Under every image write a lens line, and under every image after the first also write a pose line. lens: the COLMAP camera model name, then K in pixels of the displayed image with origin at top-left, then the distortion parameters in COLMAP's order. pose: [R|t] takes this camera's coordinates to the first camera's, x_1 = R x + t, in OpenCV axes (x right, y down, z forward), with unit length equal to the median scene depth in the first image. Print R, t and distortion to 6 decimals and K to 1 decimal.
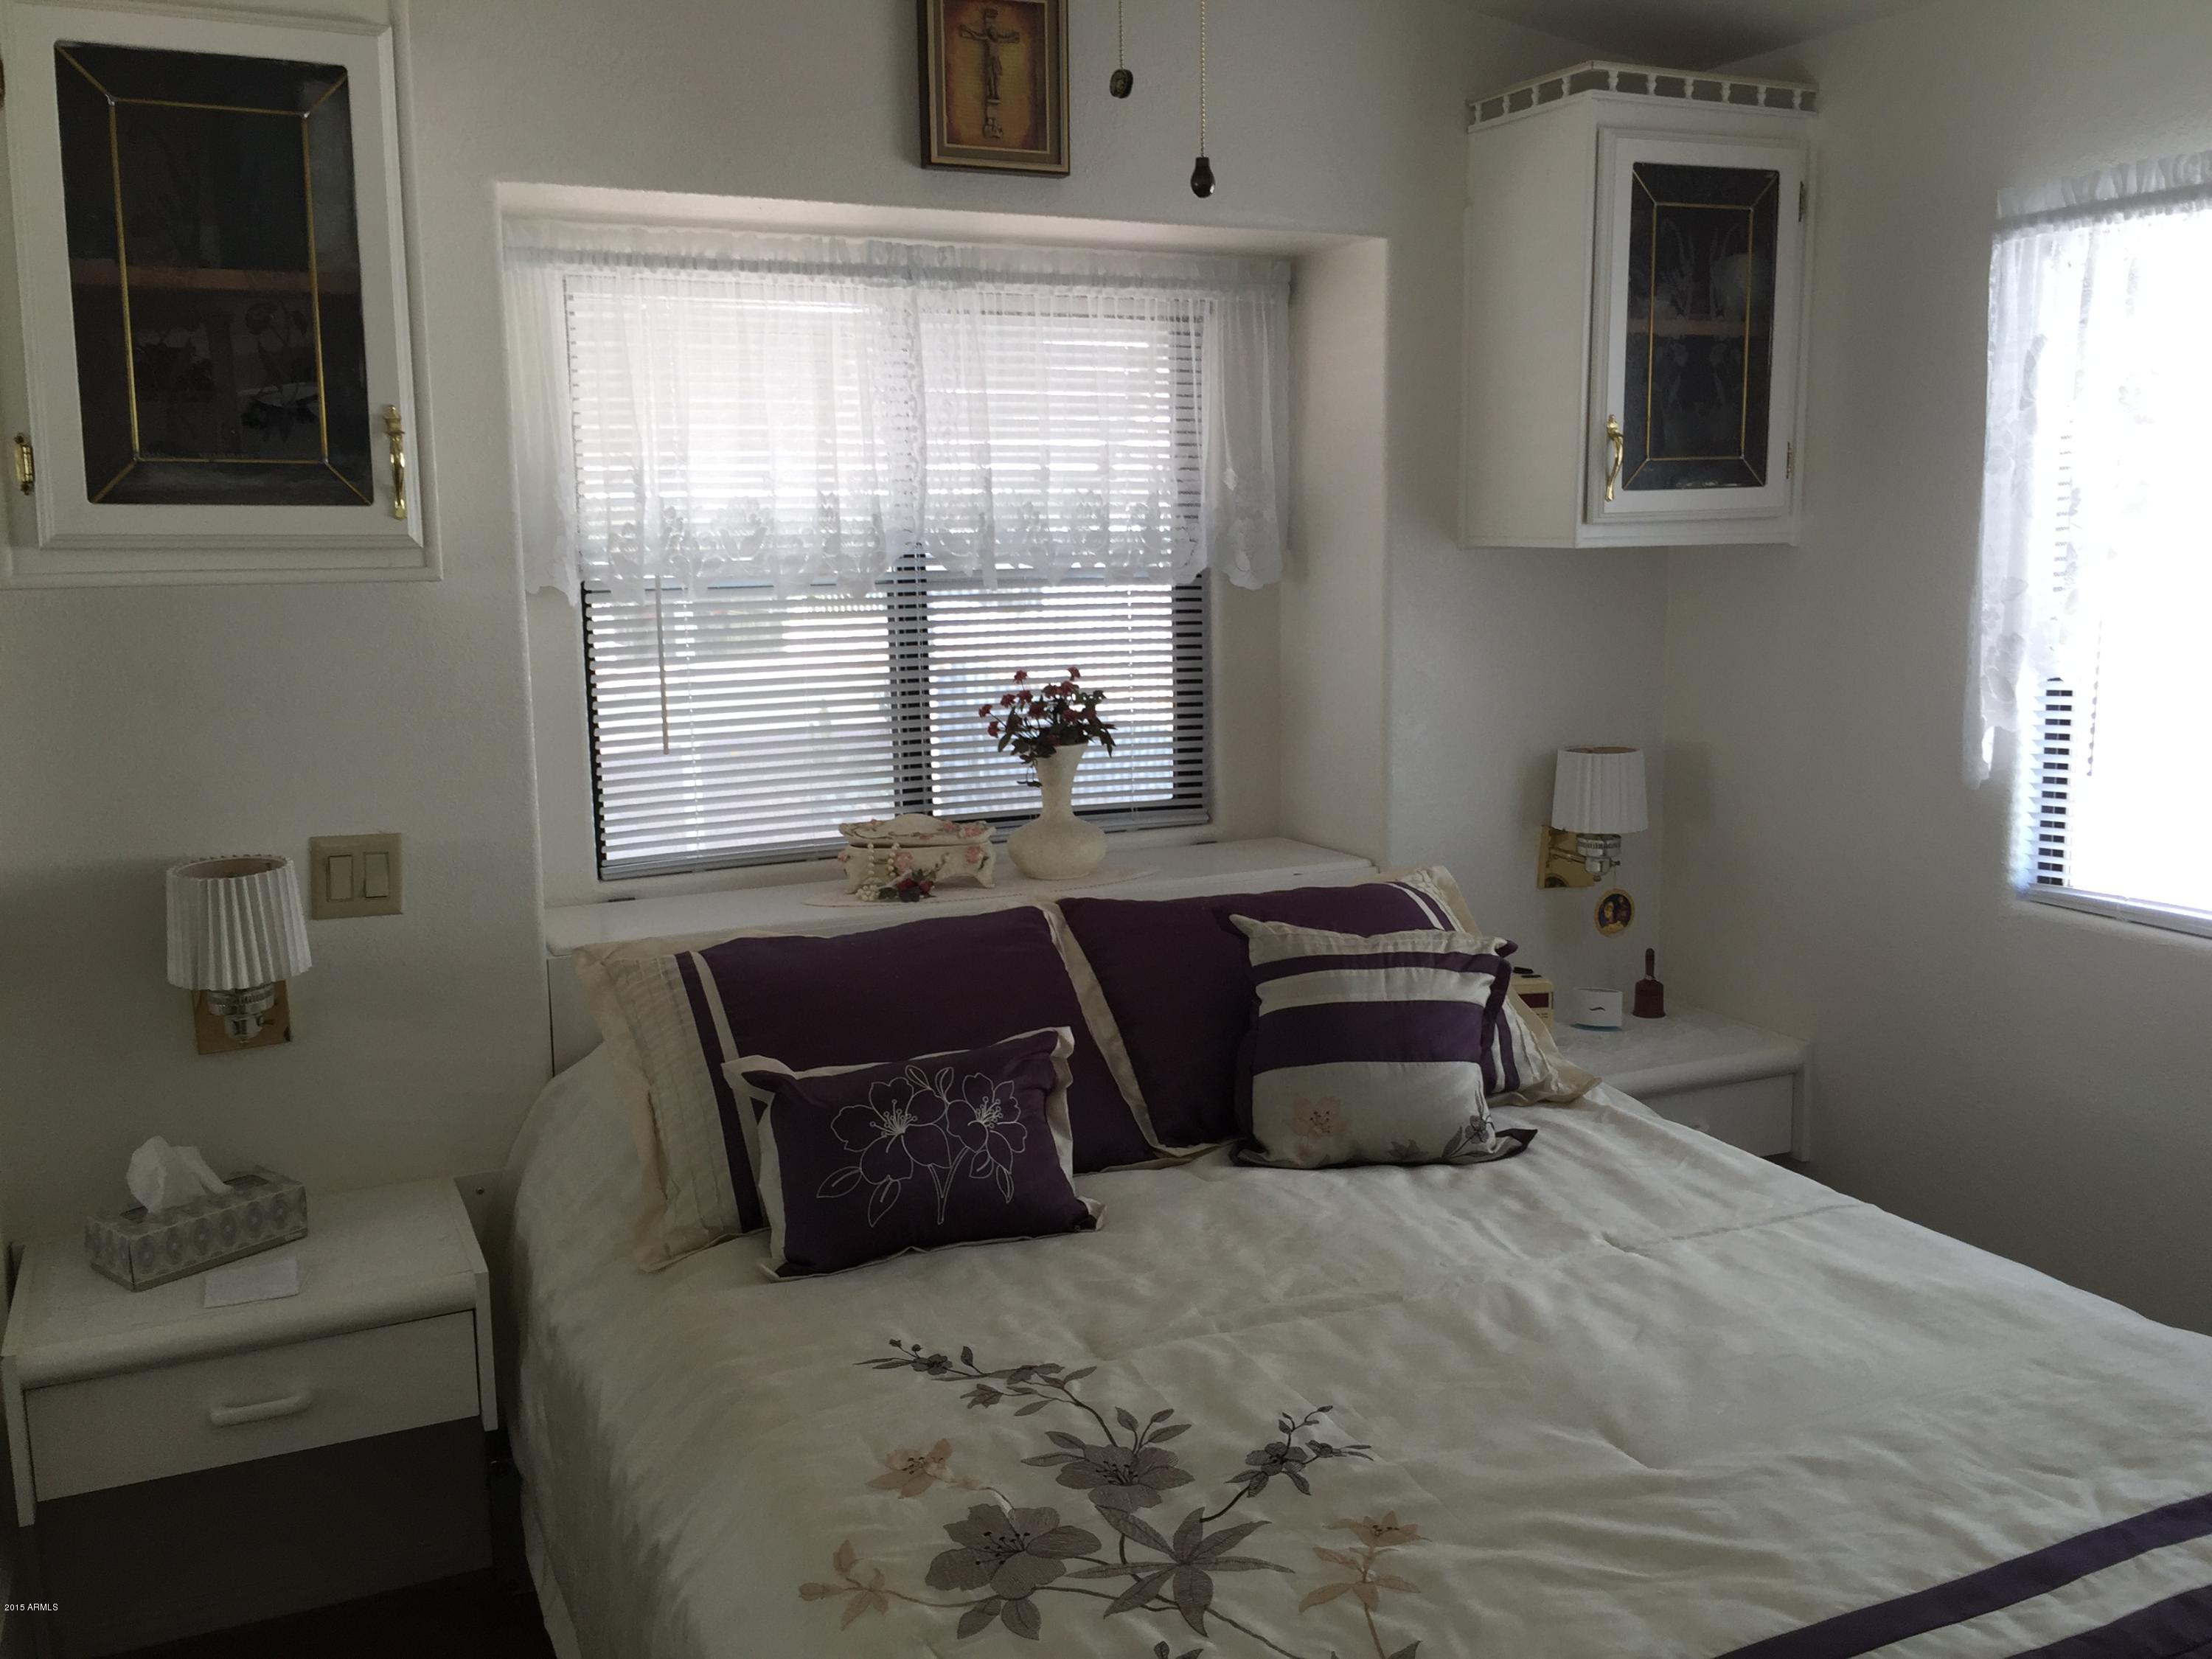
lens RADIAL K [[1912.2, 0, 1099.1], [0, 1912.2, 794.1], [0, 0, 1]] dist [0.087544, -0.136533]
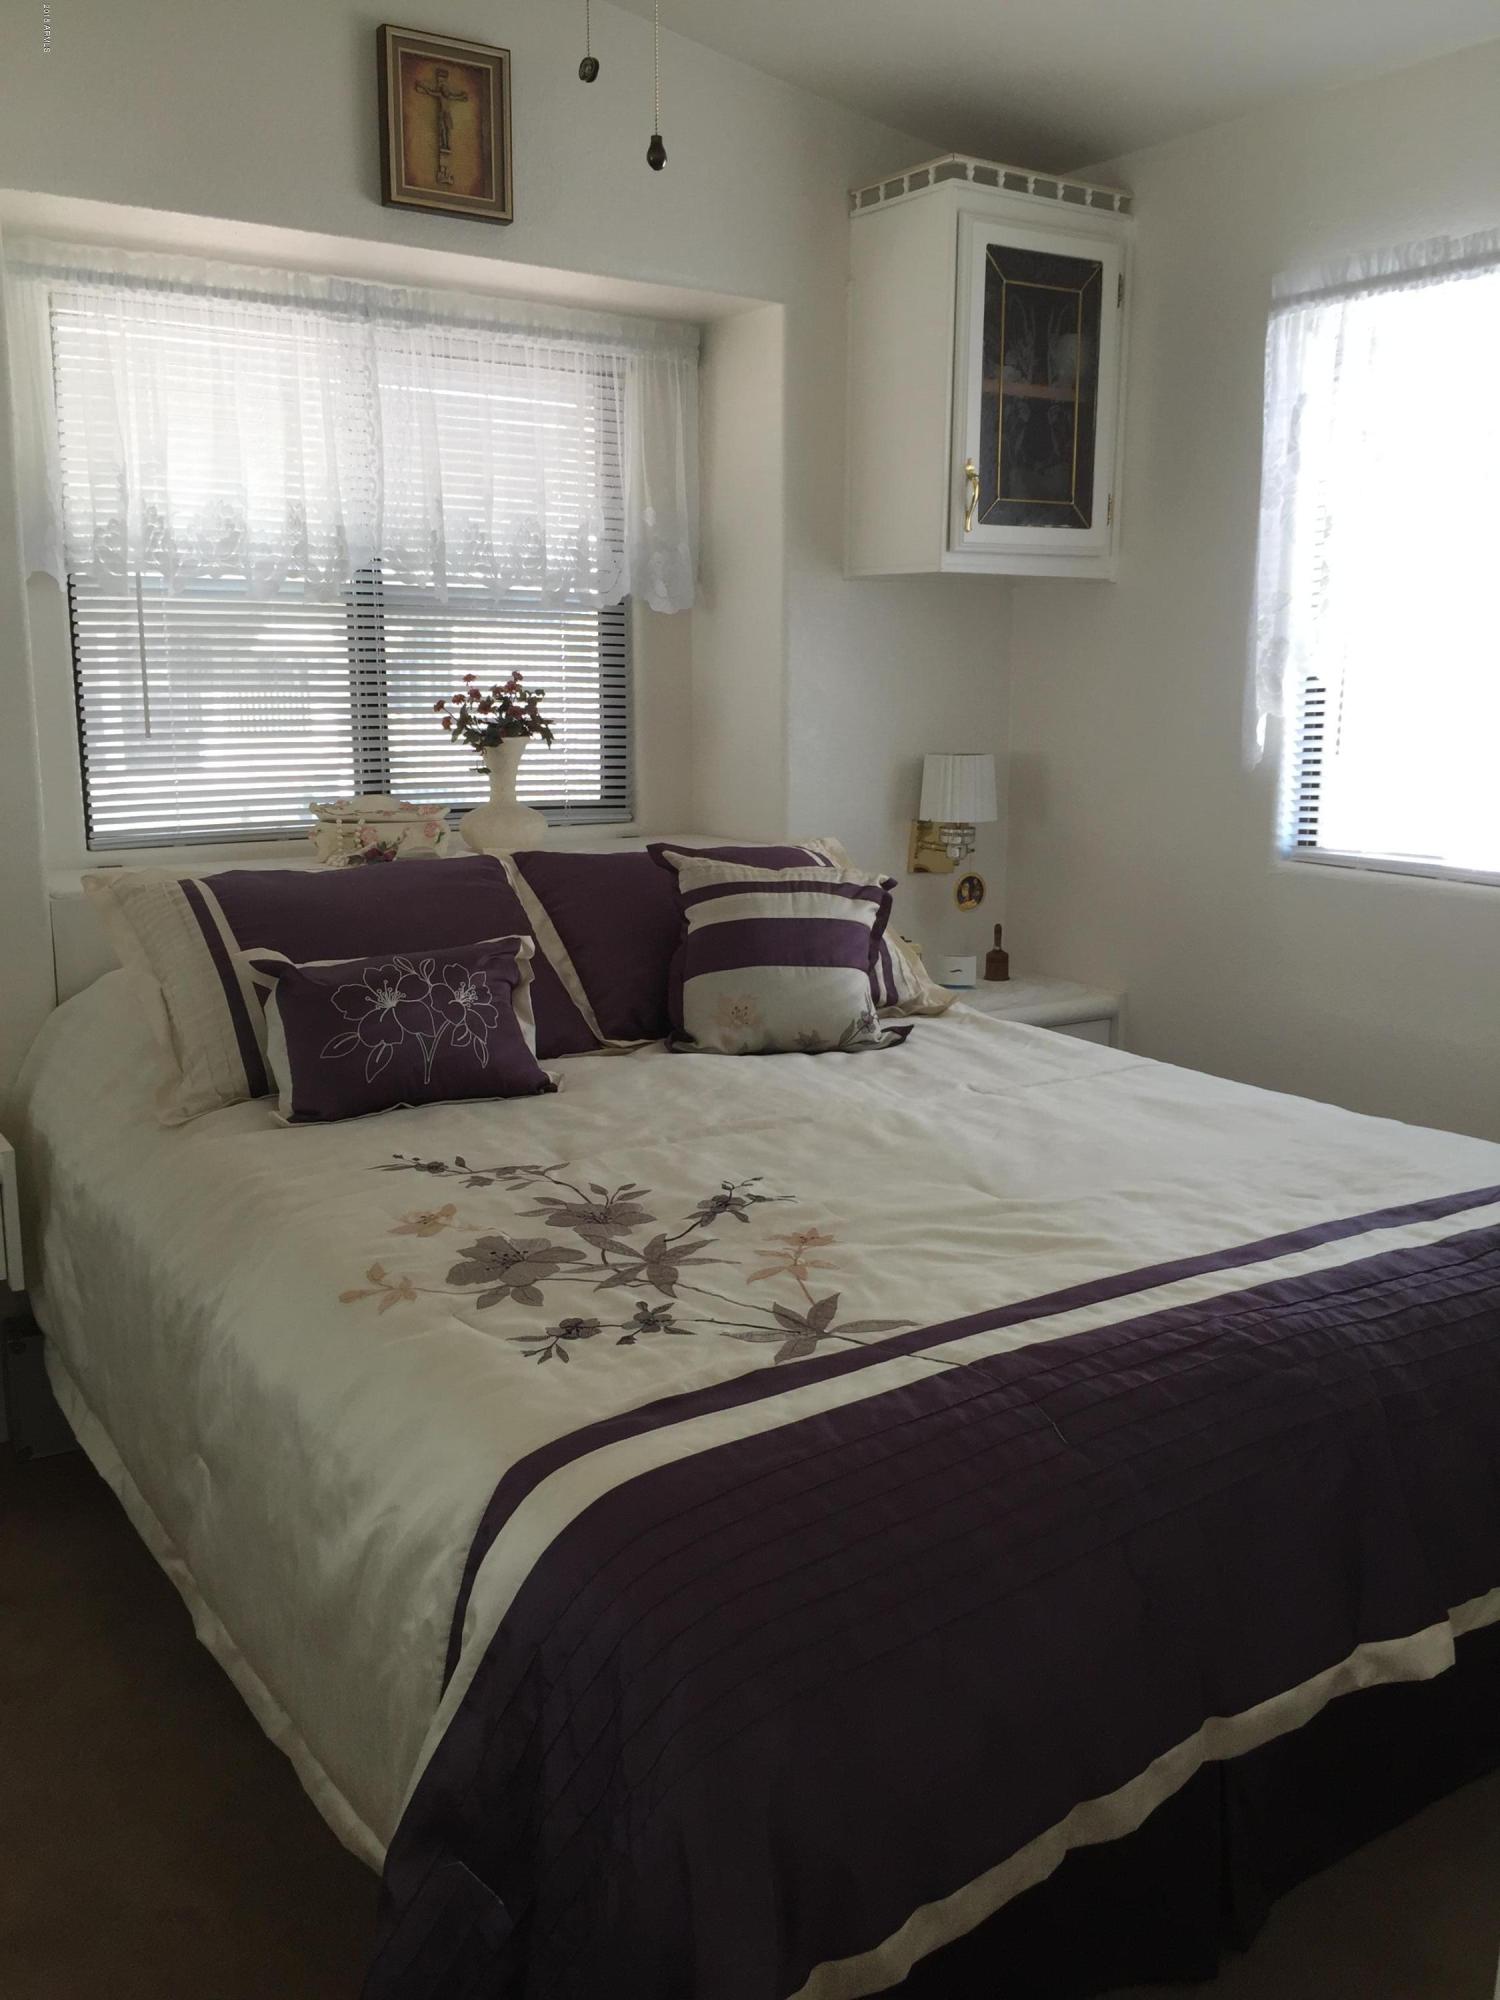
lens RADIAL K [[1729.0, 0, 766.8], [0, 1729.0, 967.0], [0, 0, 1]] dist [0.087544, -0.136533]
pose [[0.988279, -0.008810, 0.152402, -0.028538], [0.004270, 0.999538, 0.030095, 0.090734], [-0.152596, -0.029092, 0.987860, -0.065230]]
